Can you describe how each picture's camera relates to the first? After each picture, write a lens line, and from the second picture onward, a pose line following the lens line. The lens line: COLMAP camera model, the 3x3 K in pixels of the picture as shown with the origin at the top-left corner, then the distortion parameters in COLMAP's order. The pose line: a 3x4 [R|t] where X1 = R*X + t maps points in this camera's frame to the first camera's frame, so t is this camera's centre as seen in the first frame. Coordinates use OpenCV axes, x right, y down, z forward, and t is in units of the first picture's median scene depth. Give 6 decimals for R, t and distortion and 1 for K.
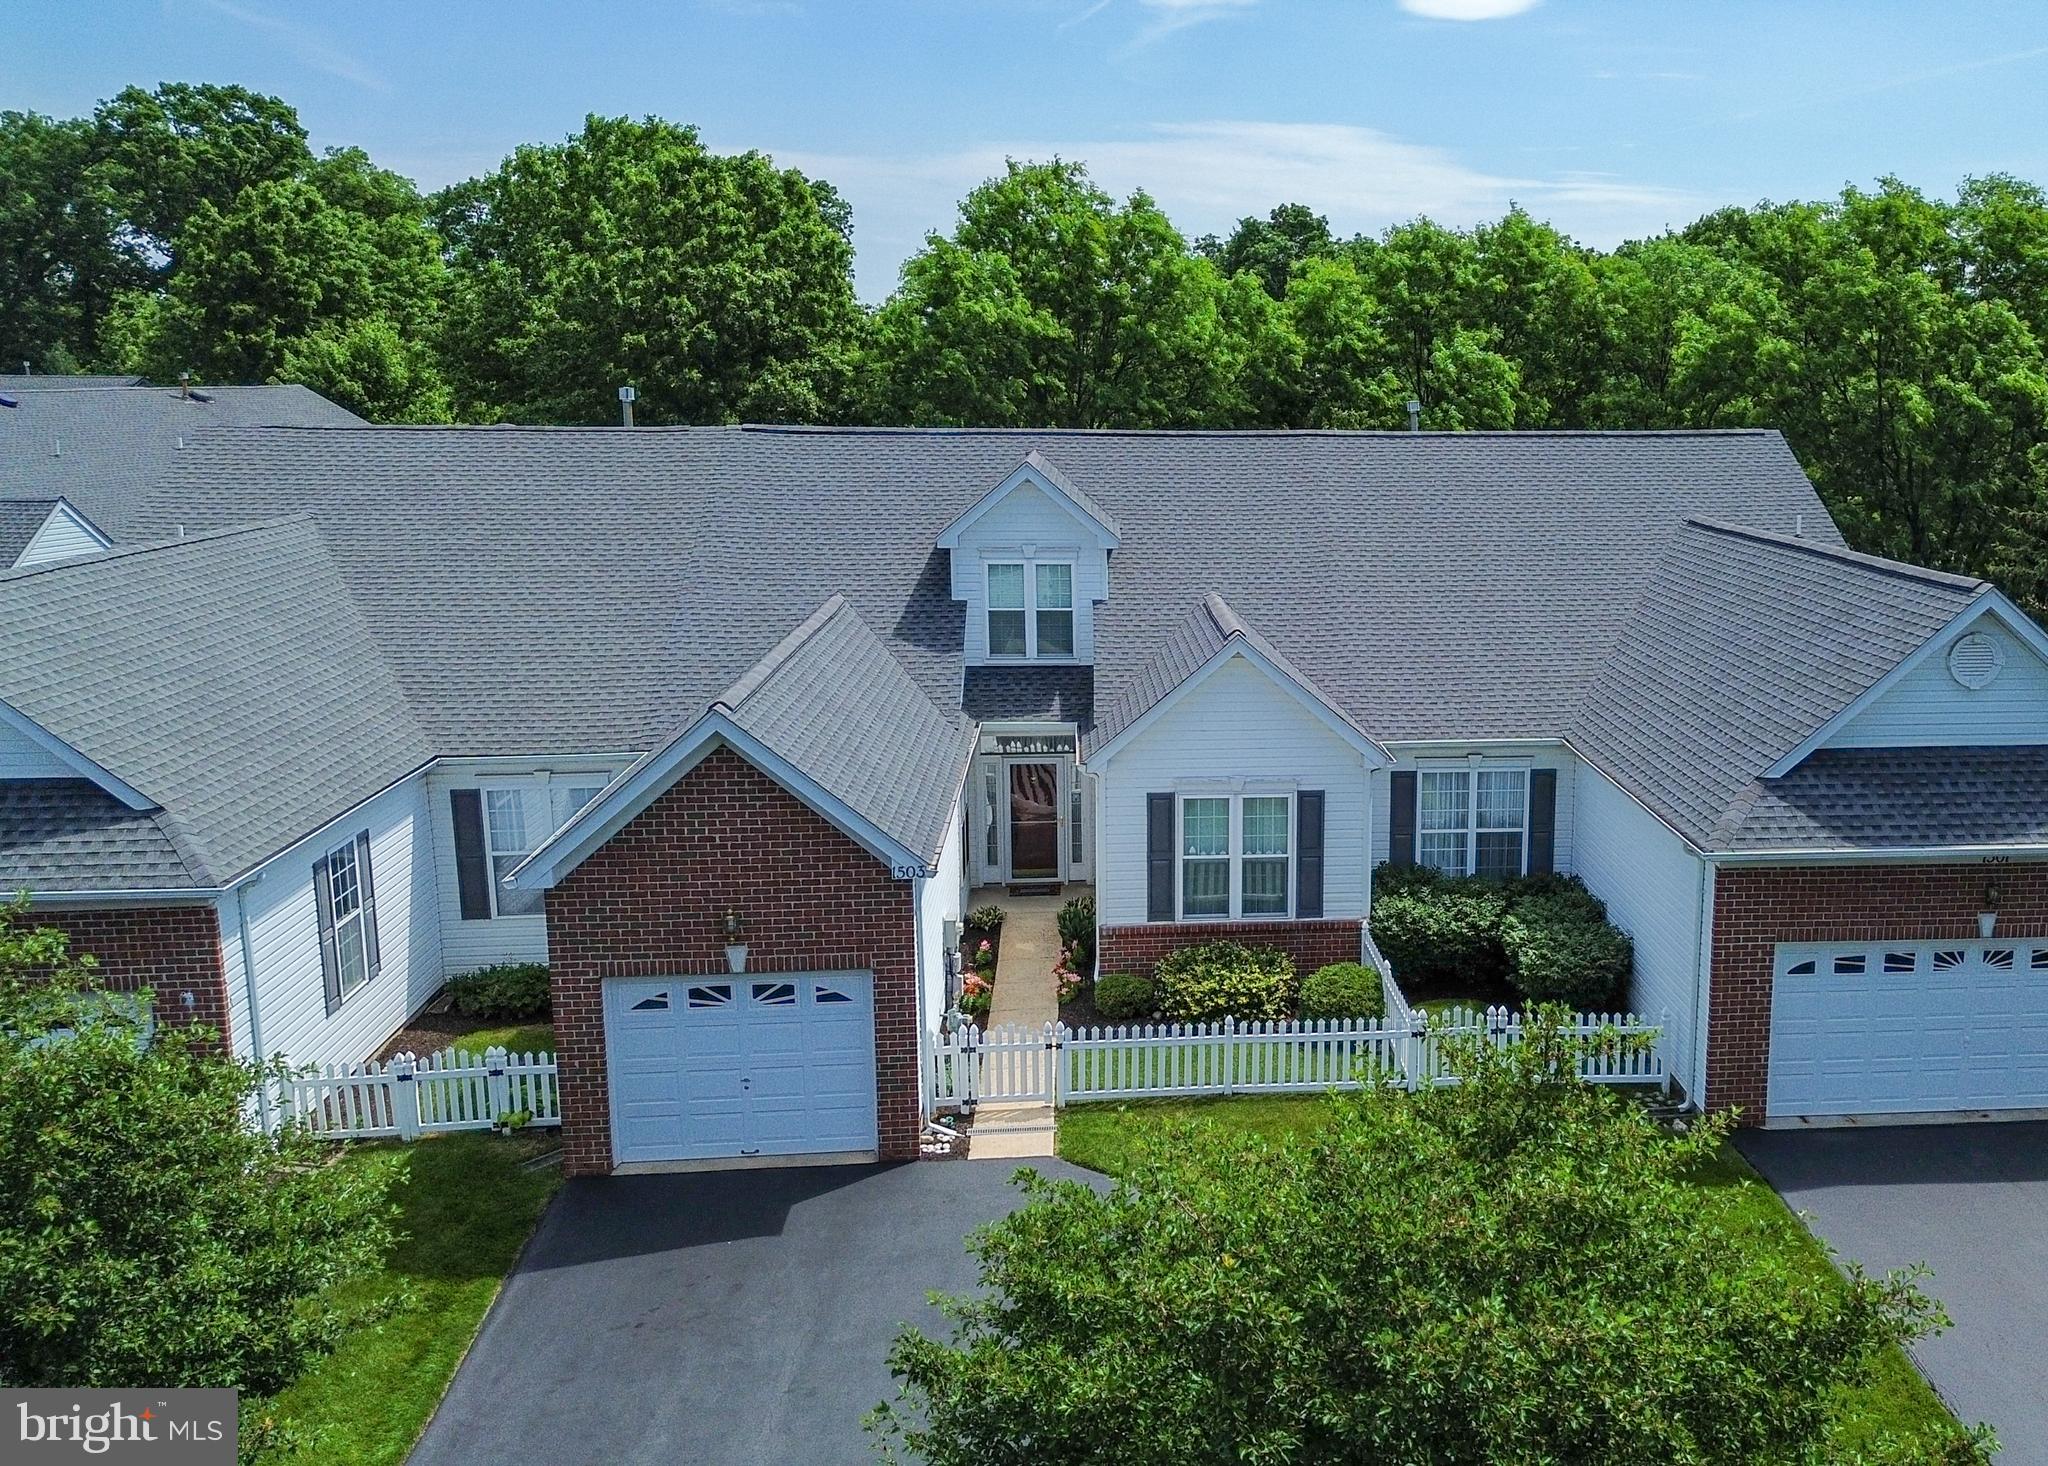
lens RADIAL K [[1833.8, 0, 1297.7], [0, 1833.8, 737.3], [0, 0, 1]] dist [0.079895, -0.048827]
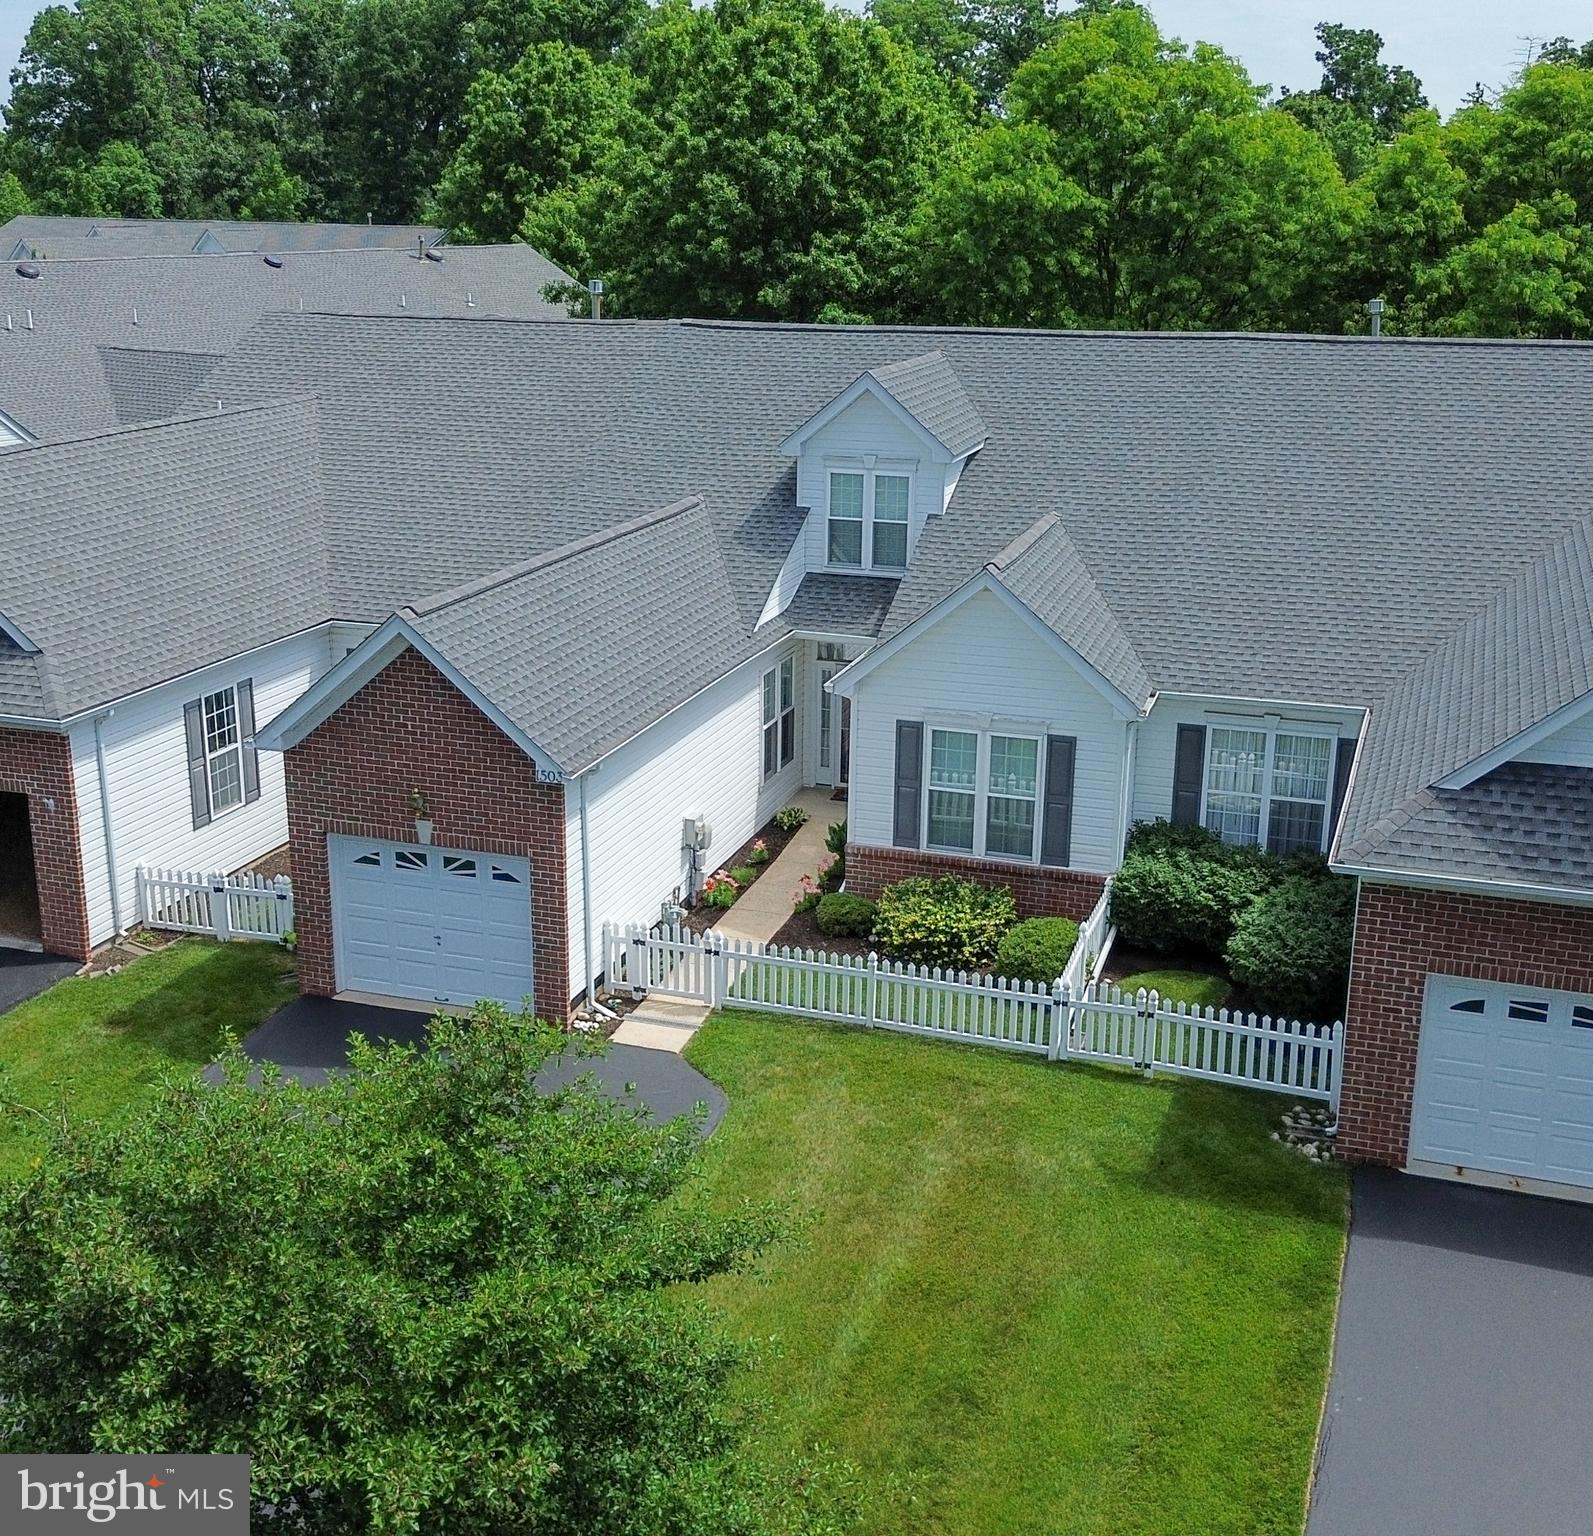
lens RADIAL K [[1941.4, 0, 758.0], [0, 1941.4, 765.0], [0, 0, 1]] dist [0.099847, 0.000000]
pose [[0.897704, 0.122084, -0.423347, 0.317010], [-0.083664, 0.990596, 0.108256, -0.056156], [0.432582, -0.061763, 0.899477, 0.011125]]
